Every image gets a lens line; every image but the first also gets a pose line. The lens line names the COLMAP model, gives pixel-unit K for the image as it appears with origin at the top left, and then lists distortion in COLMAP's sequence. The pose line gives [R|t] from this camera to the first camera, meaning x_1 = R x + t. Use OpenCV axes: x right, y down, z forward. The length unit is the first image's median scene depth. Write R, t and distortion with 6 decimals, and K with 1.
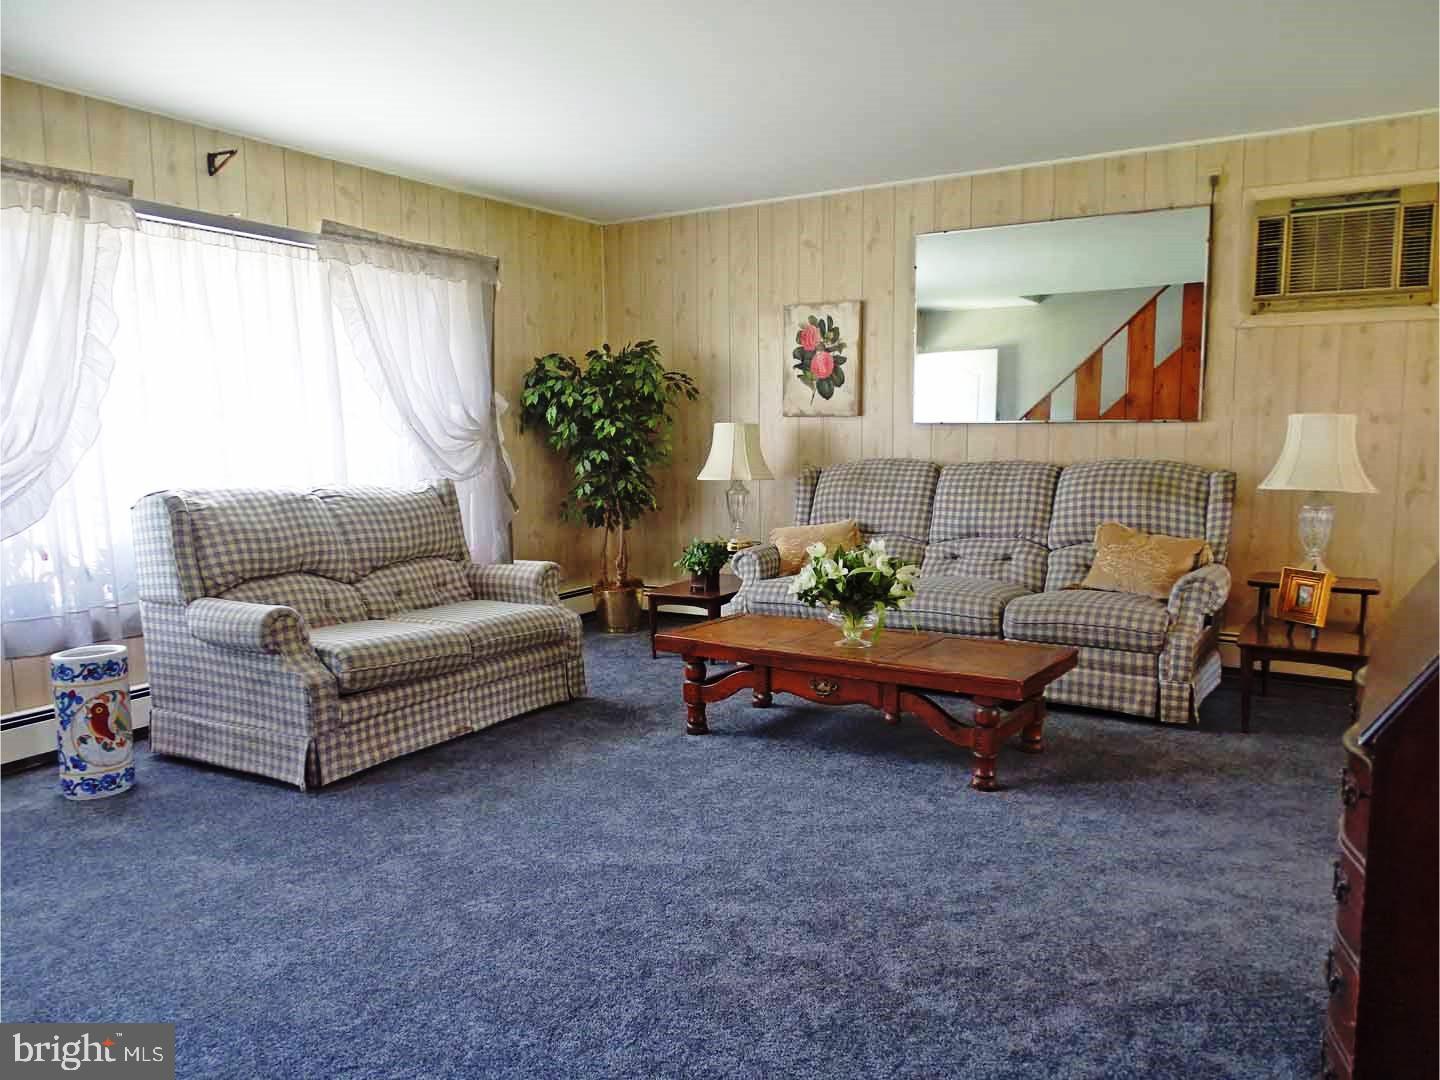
lens RADIAL K [[1032.0, 0, 720.3], [0, 1032.0, 535.4], [0, 0, 1]] dist [0.009858, 0.004408]
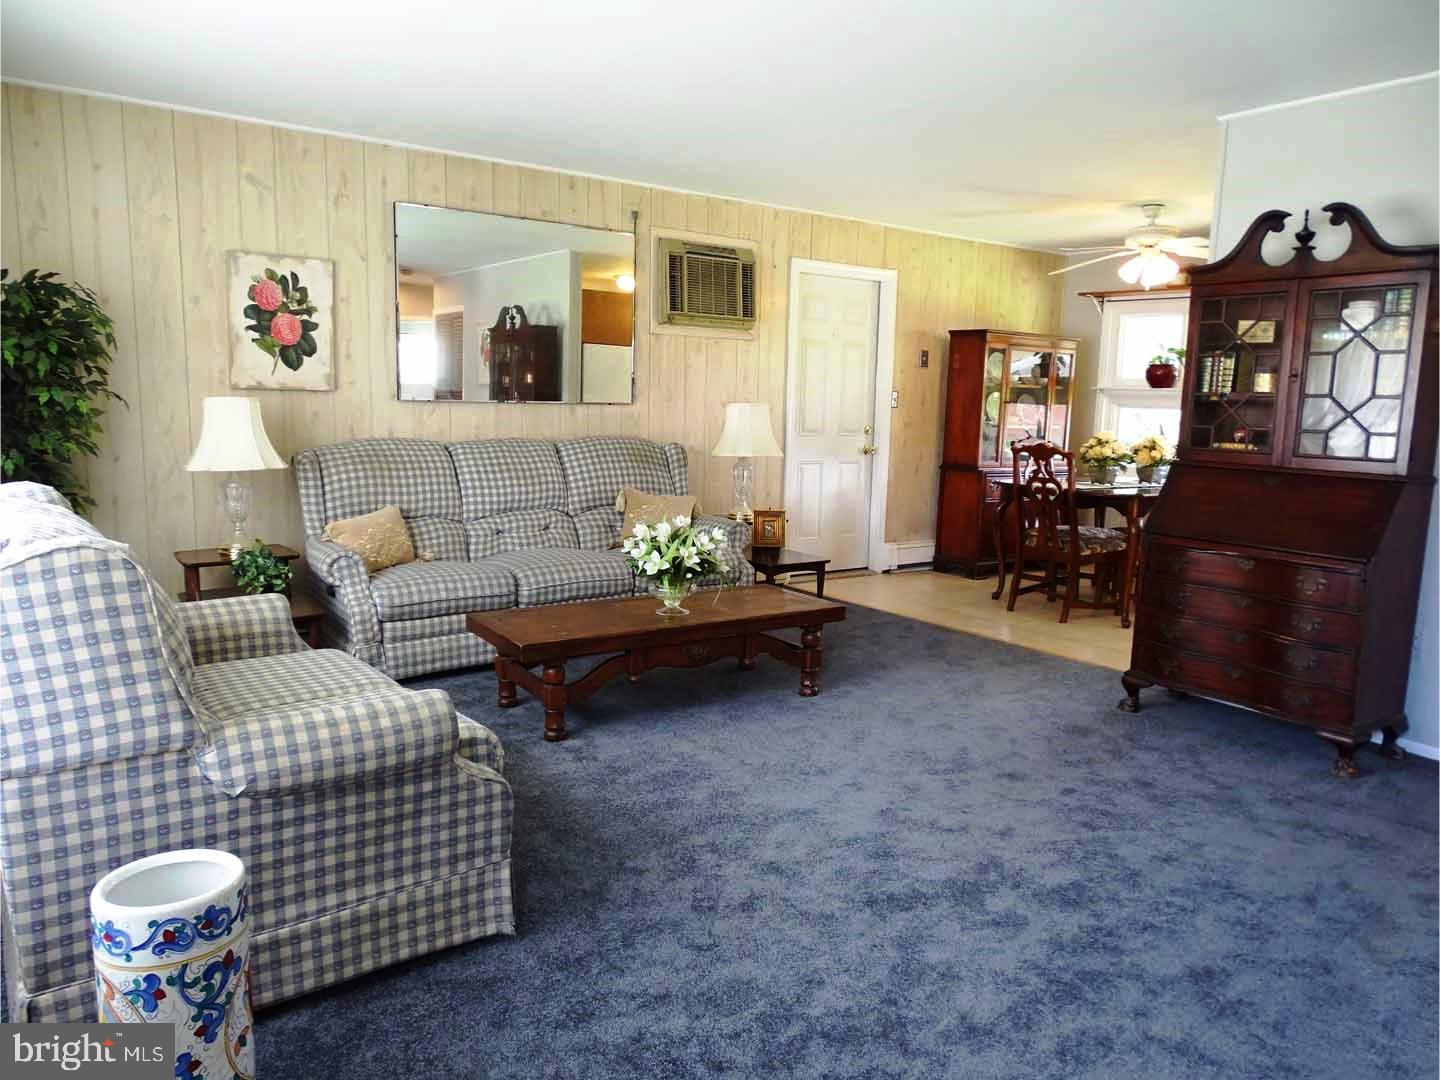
lens RADIAL K [[1032.0, 0, 719.4], [0, 1032.0, 538.5], [0, 0, 1]] dist [0.009858, 0.004408]
pose [[0.396345, -0.109735, 0.911520, -0.563145], [0.071872, 0.993493, 0.088352, -0.043617], [-0.915284, 0.030495, 0.401653, 0.338604]]
